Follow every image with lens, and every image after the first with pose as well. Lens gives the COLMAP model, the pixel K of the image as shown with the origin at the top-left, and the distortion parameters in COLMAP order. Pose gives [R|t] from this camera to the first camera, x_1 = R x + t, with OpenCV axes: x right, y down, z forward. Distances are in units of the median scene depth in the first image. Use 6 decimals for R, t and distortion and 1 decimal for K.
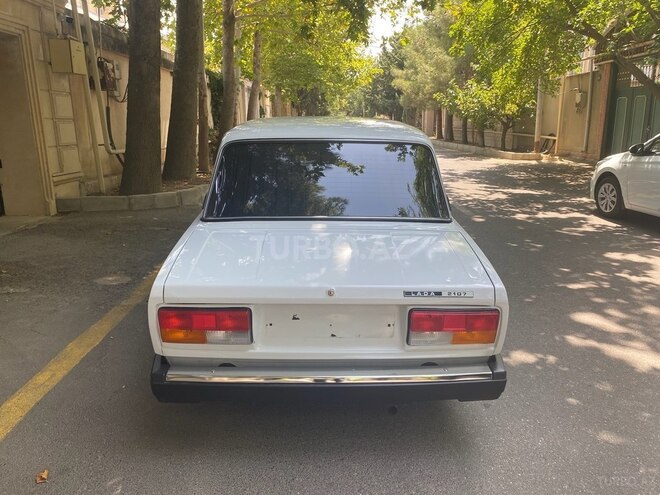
lens RADIAL K [[497.8, 0, 331.1], [0, 497.8, 246.8], [0, 0, 1]] dist [0.012465, -0.021338]
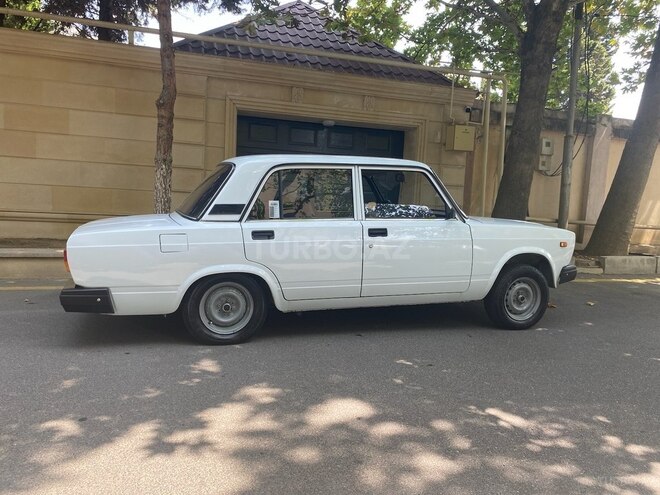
lens RADIAL K [[497.8, 0, 332.0], [0, 497.8, 241.8], [0, 0, 1]] dist [0.012465, -0.021338]
pose [[0.303993, 0.090552, -0.948361, 0.280392], [-0.279436, 0.960162, 0.002107, -0.017819], [0.910771, 0.264366, 0.317186, 0.170637]]
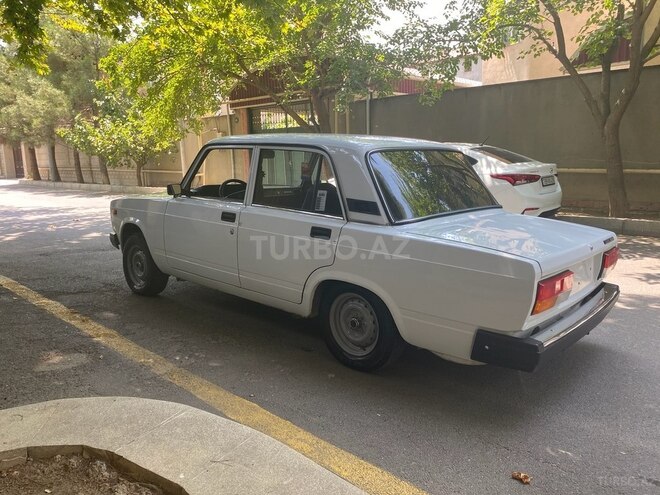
lens RADIAL K [[497.8, 0, 332.5], [0, 497.8, 246.6], [0, 0, 1]] dist [0.012465, -0.021338]
pose [[0.687865, -0.129305, 0.714228, -0.193895], [0.185766, 0.982594, -0.001018, -0.005793], [-0.701665, 0.133380, 0.699912, 0.070755]]
